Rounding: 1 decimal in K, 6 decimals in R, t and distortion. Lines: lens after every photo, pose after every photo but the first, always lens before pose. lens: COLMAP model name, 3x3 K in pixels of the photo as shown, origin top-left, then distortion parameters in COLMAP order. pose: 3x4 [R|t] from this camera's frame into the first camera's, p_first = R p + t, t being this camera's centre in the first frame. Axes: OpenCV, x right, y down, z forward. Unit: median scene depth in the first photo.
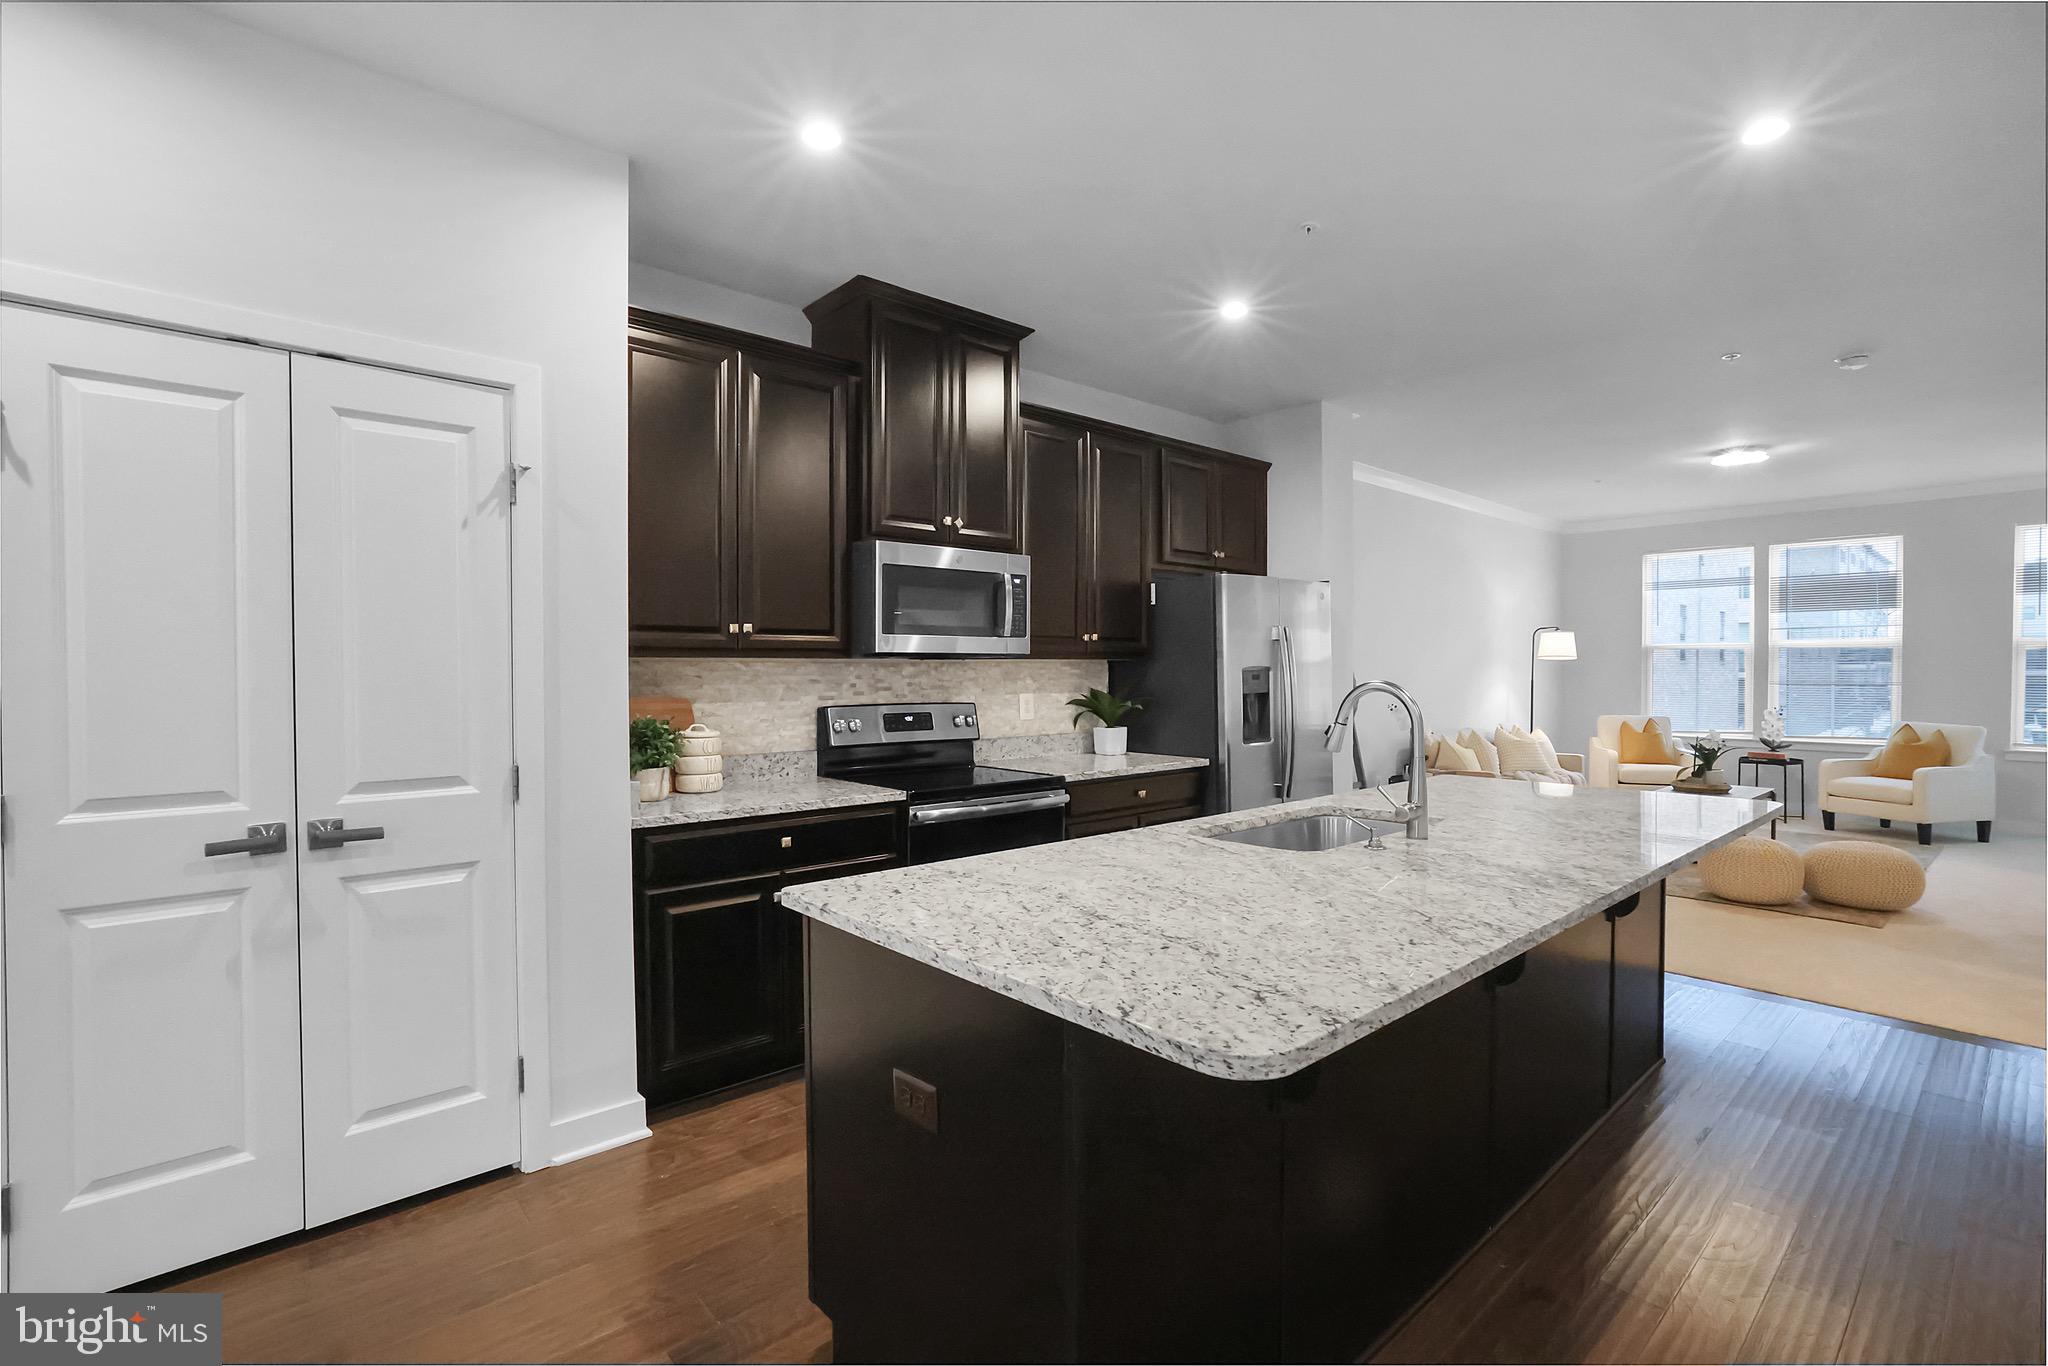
lens RADIAL K [[948.7, 0, 1024.0], [0, 948.7, 683.0], [0, 0, 1]] dist [-0.043429, 0.020373]
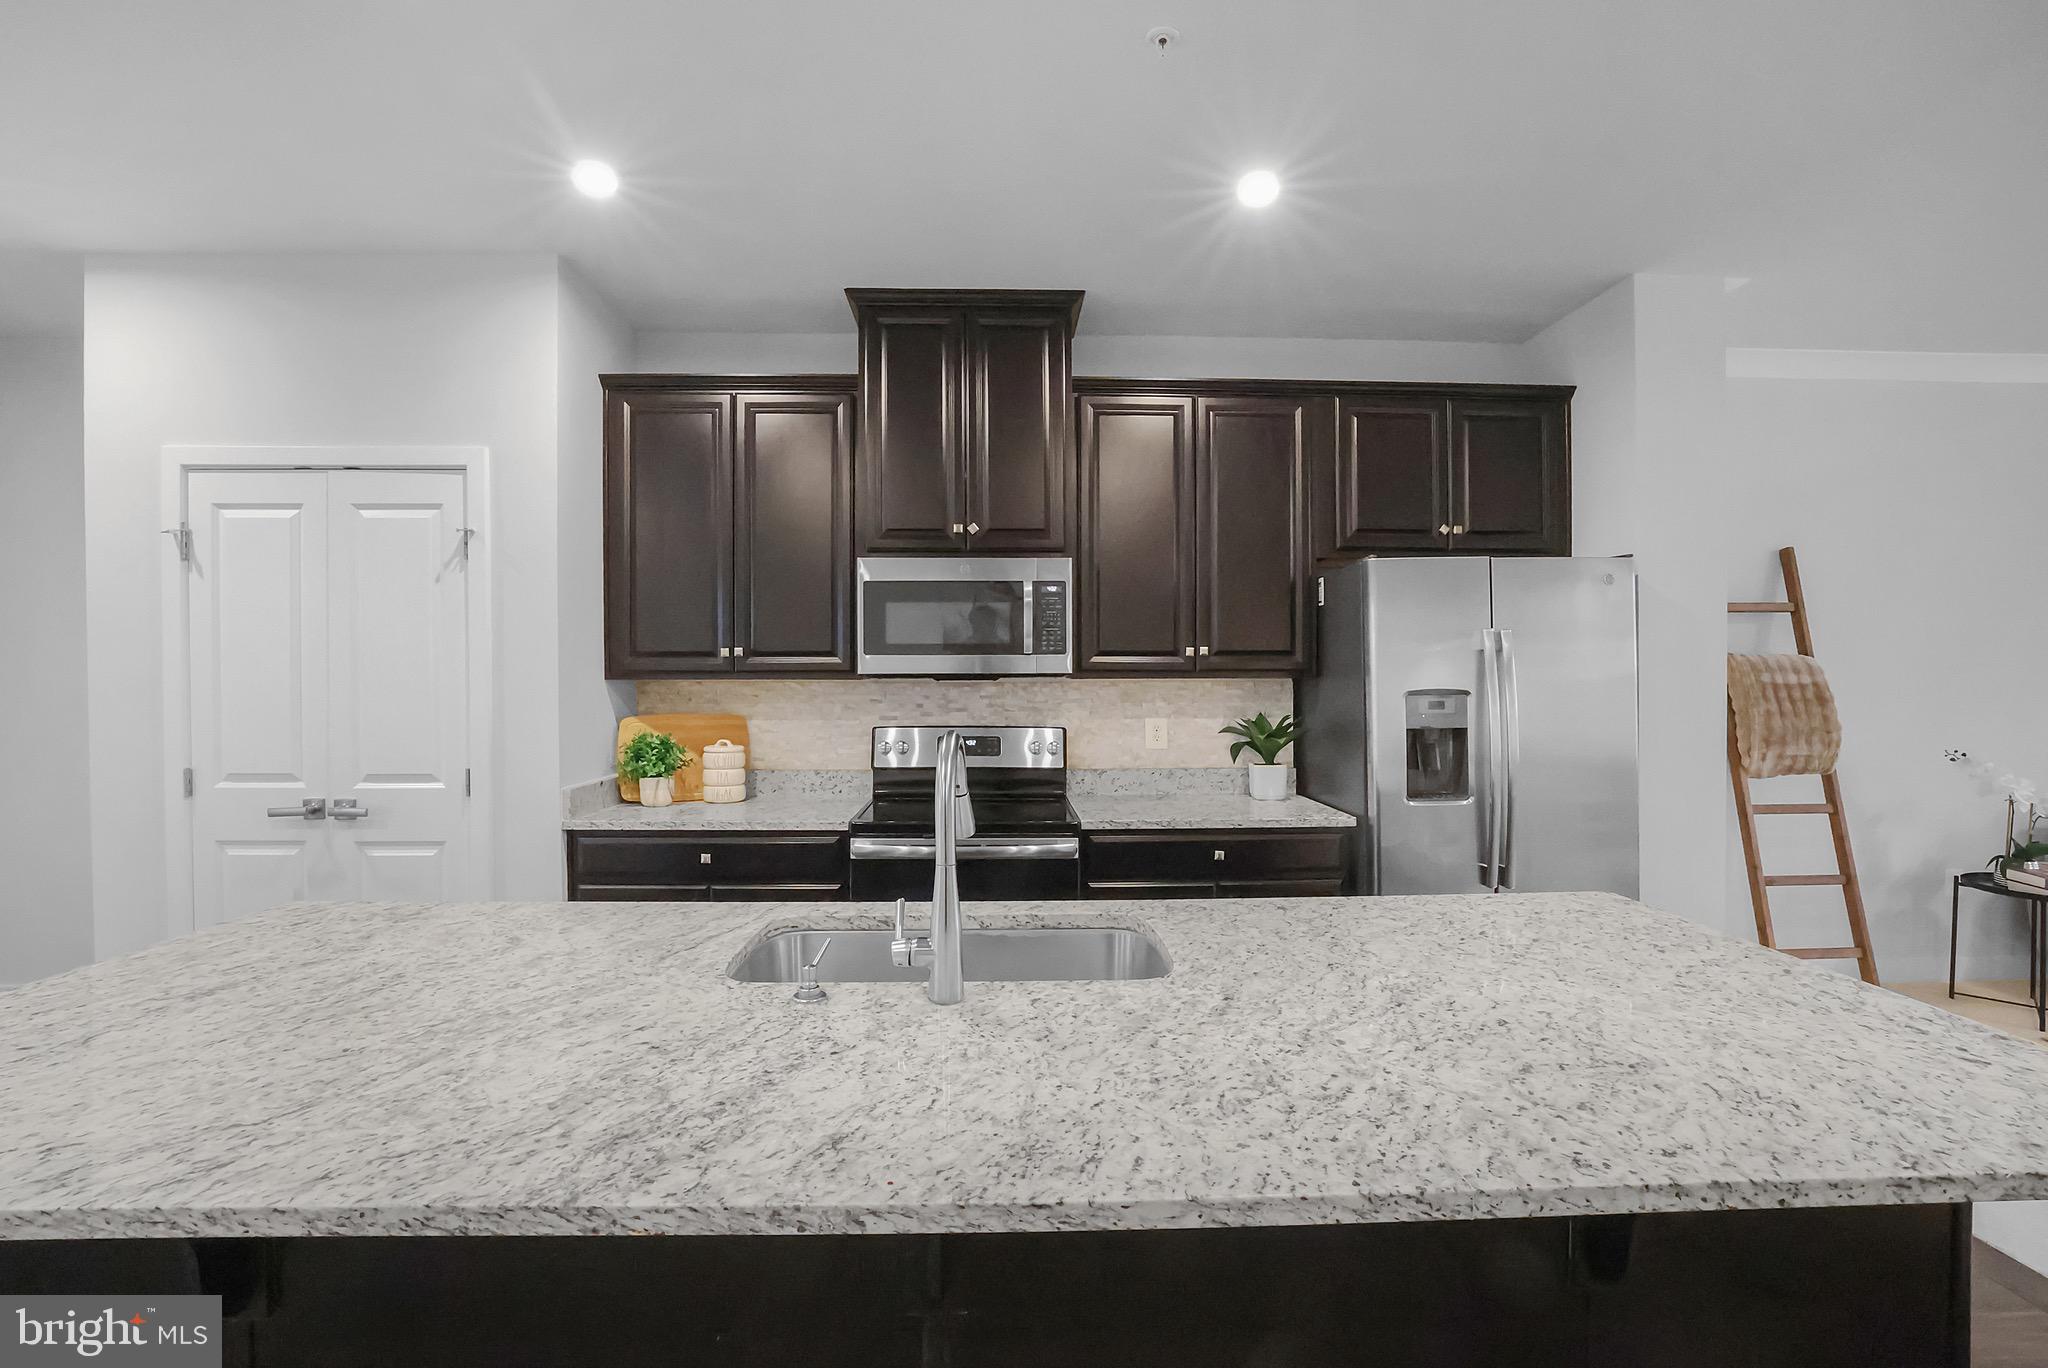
lens RADIAL K [[895.7, 0, 1018.8], [0, 895.7, 682.3], [0, 0, 1]] dist [-0.045126, 0.014549]
pose [[0.767008, 0.006421, -0.641606, 0.456399], [-0.010454, 0.999942, -0.002490, -0.018978], [0.641552, 0.008618, 0.767031, 0.335255]]
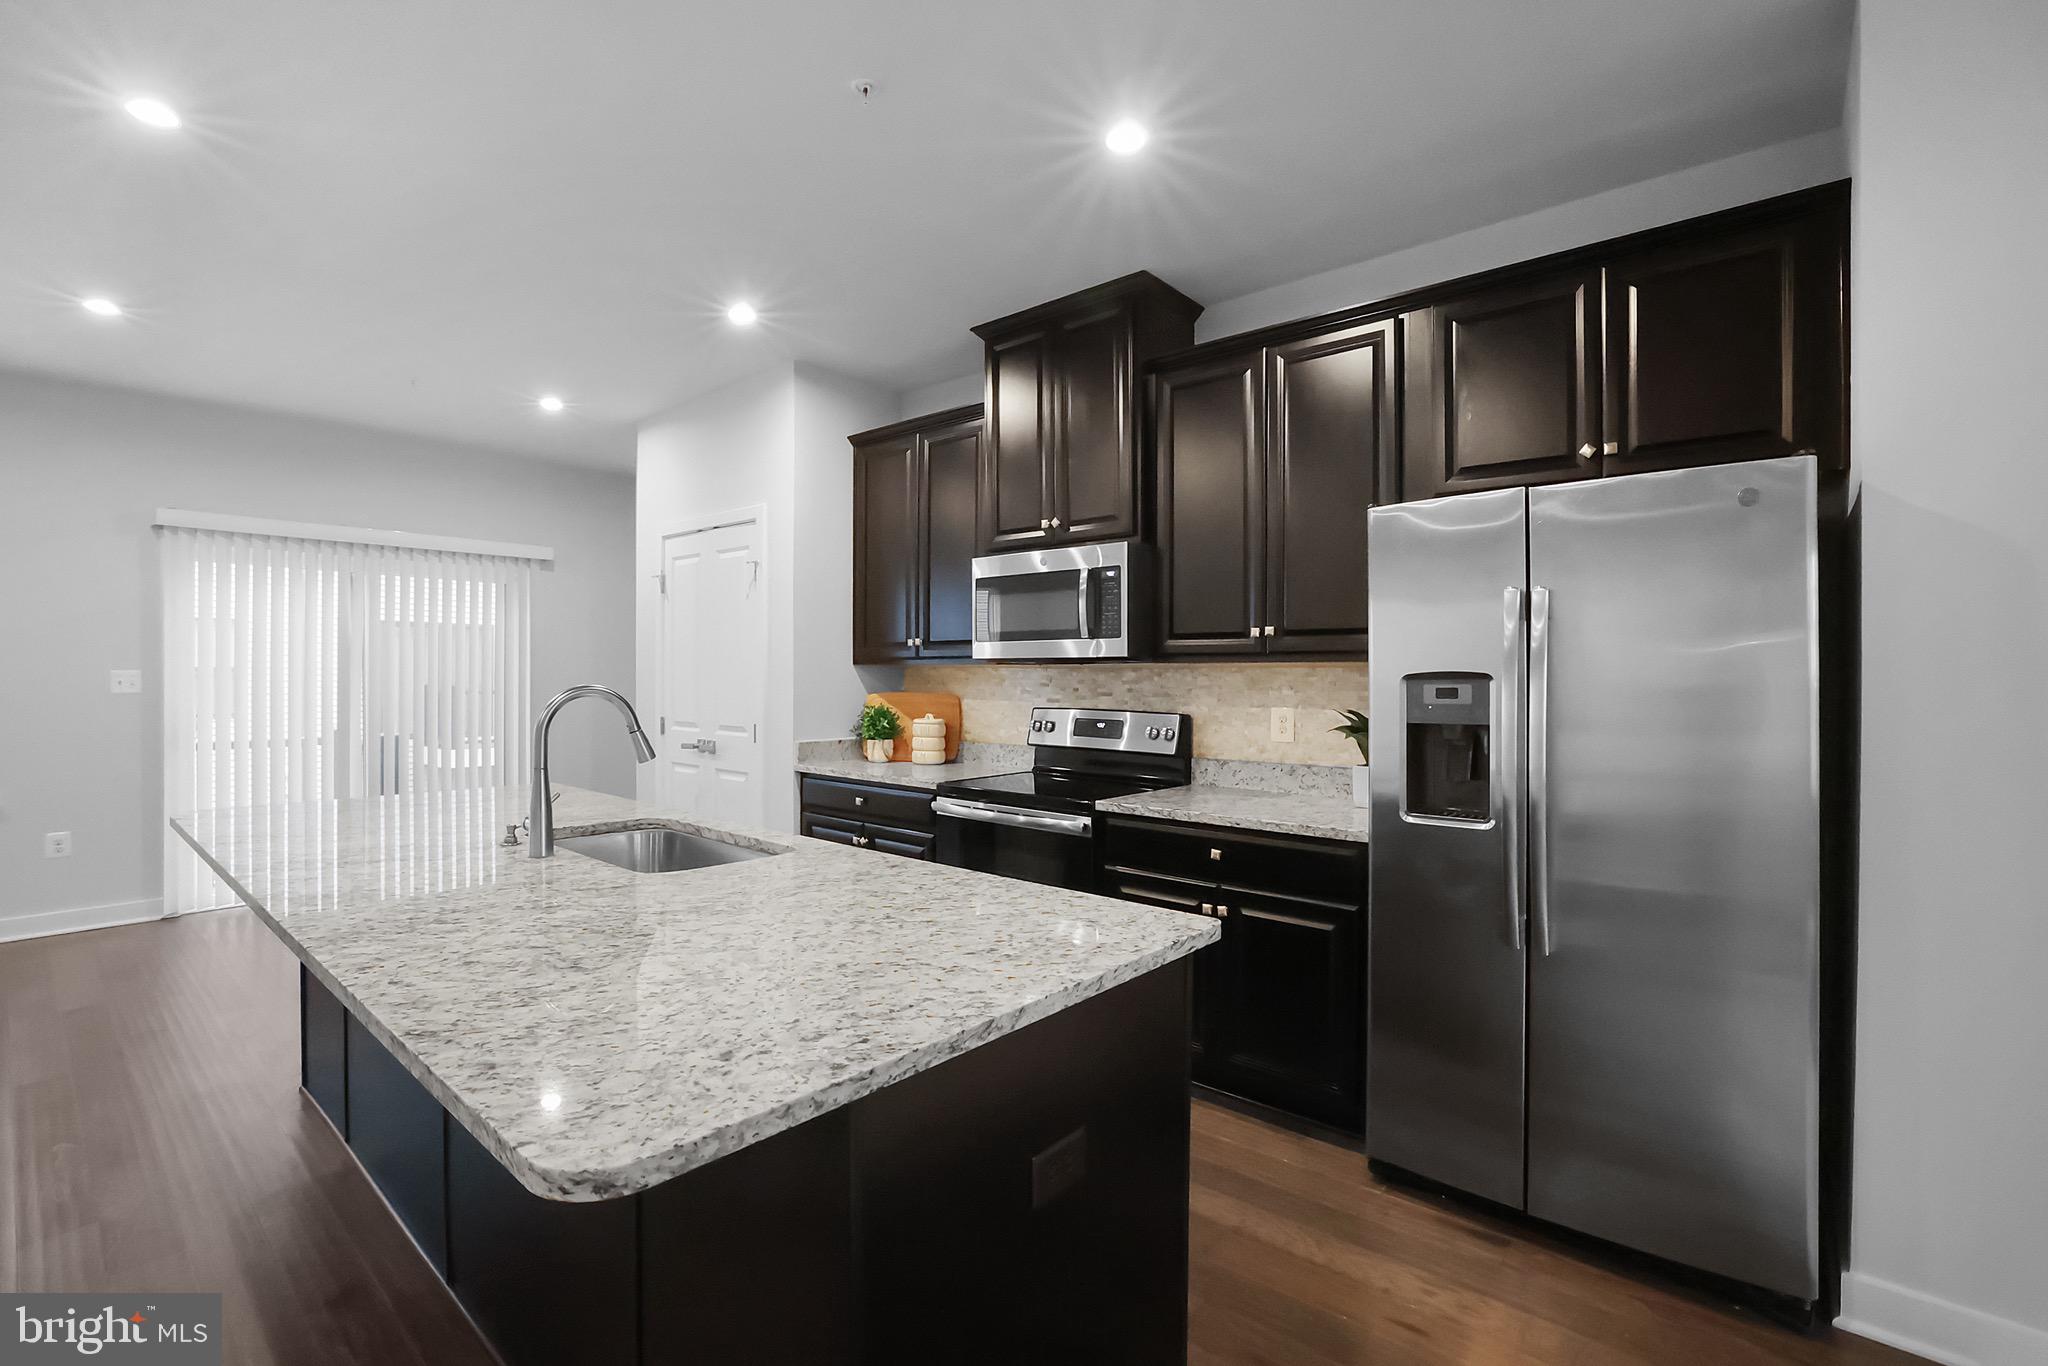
lens RADIAL K [[904.8, 0, 1024.0], [0, 904.8, 683.0], [0, 0, 1]] dist [-0.036715, 0.000609]
pose [[0.132204, 0.012193, -0.991147, 0.752029], [-0.020733, 0.999740, 0.009533, -0.012321], [0.991006, 0.019289, 0.132423, 0.757509]]
